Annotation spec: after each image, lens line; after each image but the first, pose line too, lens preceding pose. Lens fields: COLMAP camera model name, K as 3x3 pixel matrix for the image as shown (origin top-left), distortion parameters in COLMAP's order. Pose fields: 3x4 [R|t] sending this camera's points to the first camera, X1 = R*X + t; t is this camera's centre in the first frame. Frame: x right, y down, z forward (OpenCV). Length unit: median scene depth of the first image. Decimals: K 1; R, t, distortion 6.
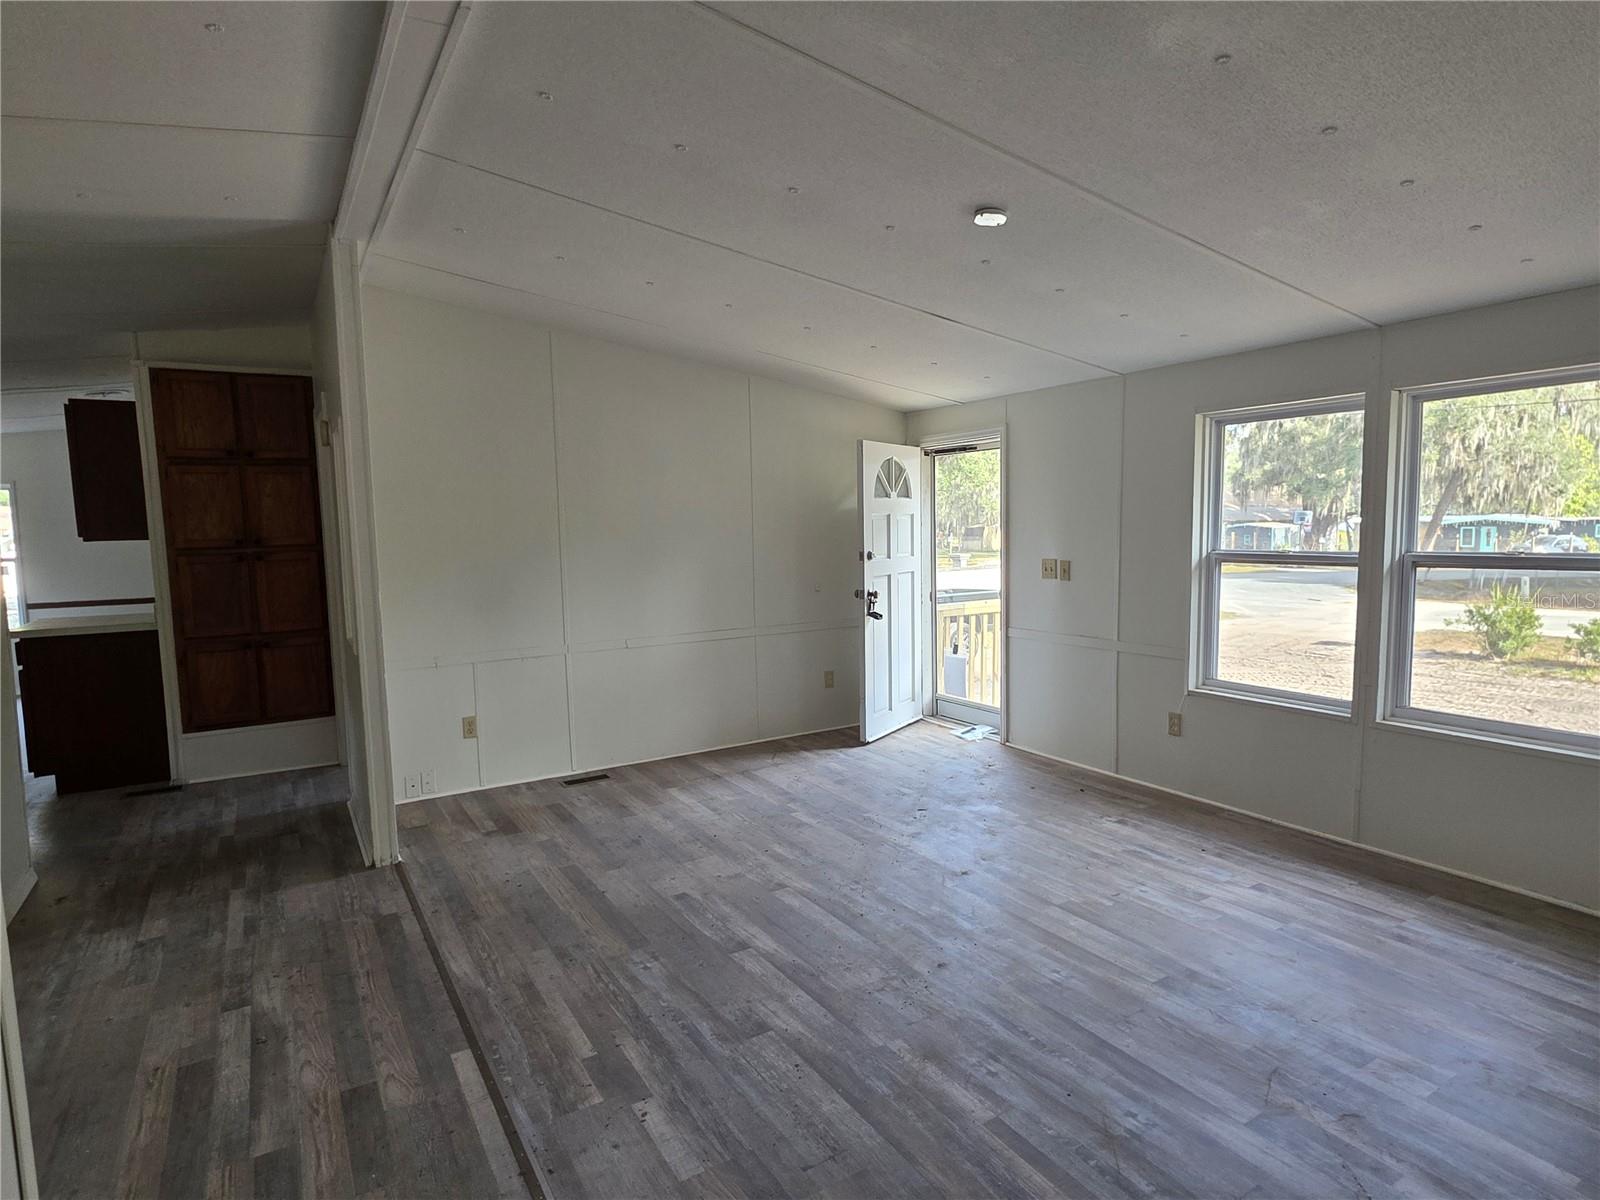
lens RADIAL K [[867.5, 0, 797.9], [0, 867.5, 603.6], [0, 0, 1]] dist [0.001098, -0.000085]
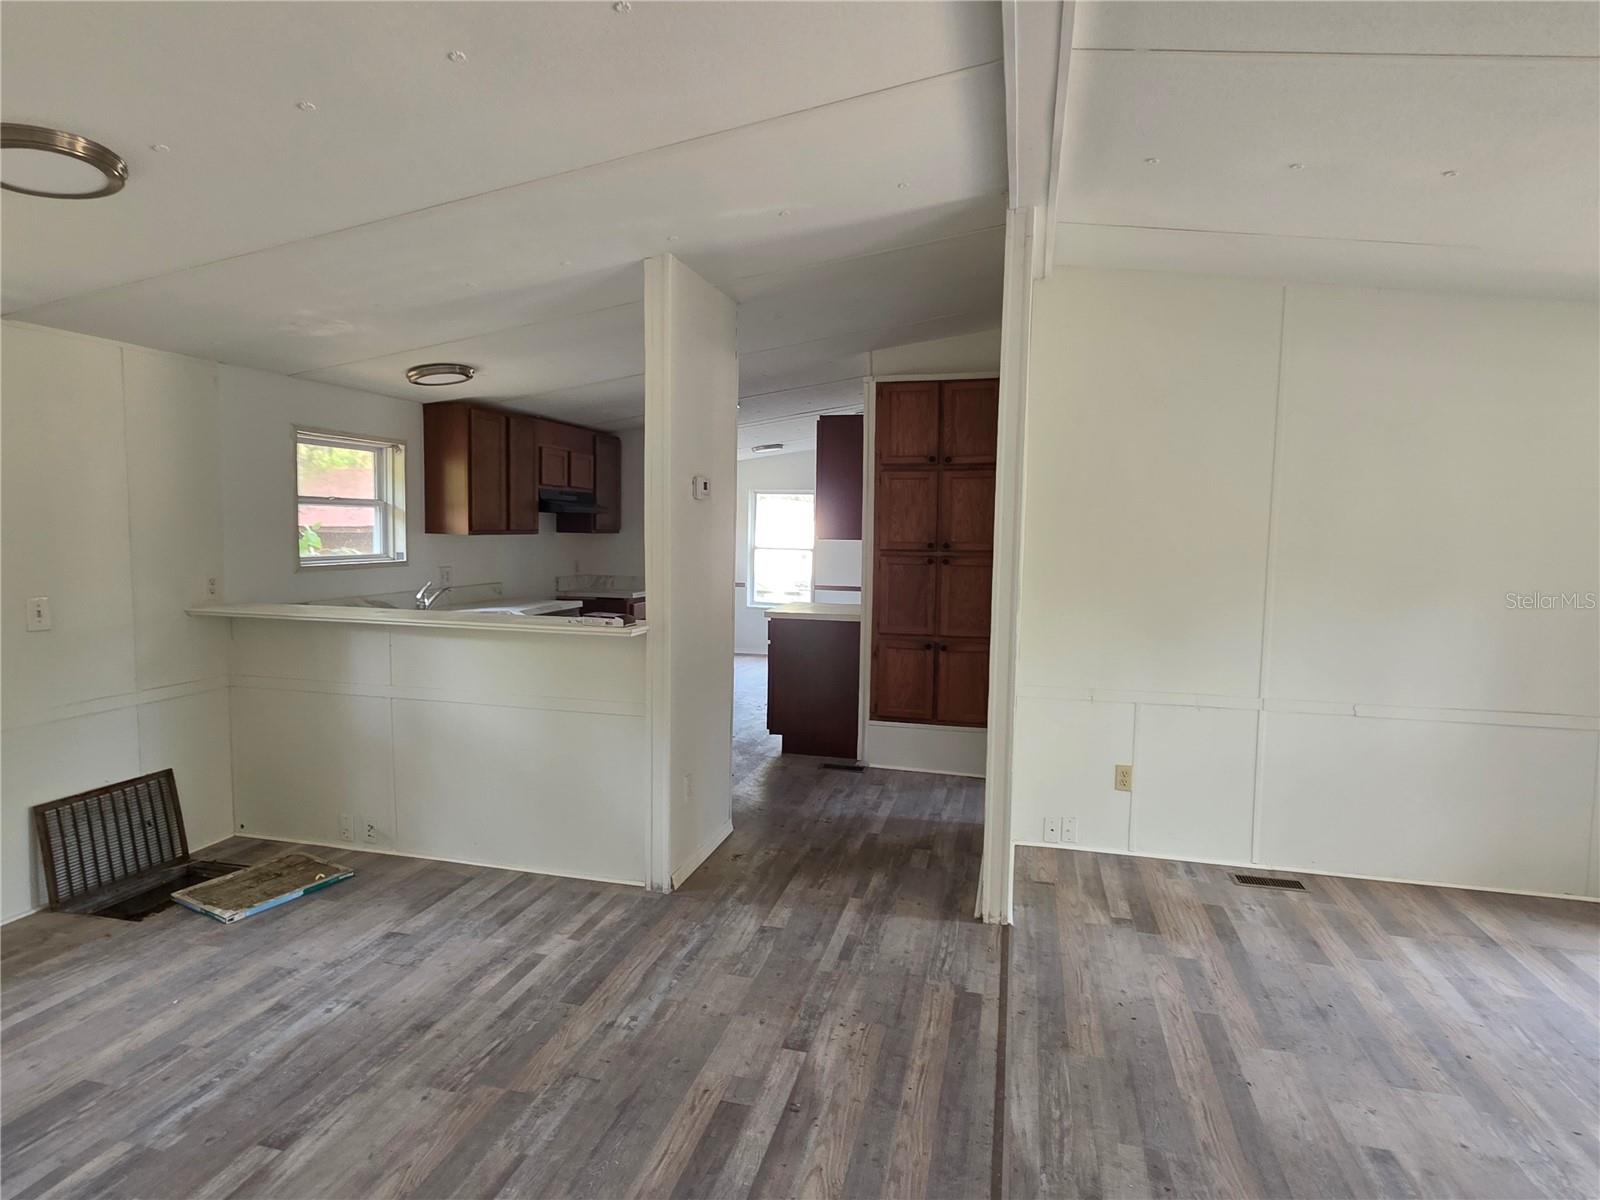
lens RADIAL K [[867.5, 0, 797.9], [0, 867.5, 603.6], [0, 0, 1]] dist [0.001098, -0.000085]
pose [[0.691980, 0.089774, -0.716313, -0.013258], [-0.093731, 0.995012, 0.034156, -0.029245], [0.715806, 0.043506, 0.696943, 0.227057]]
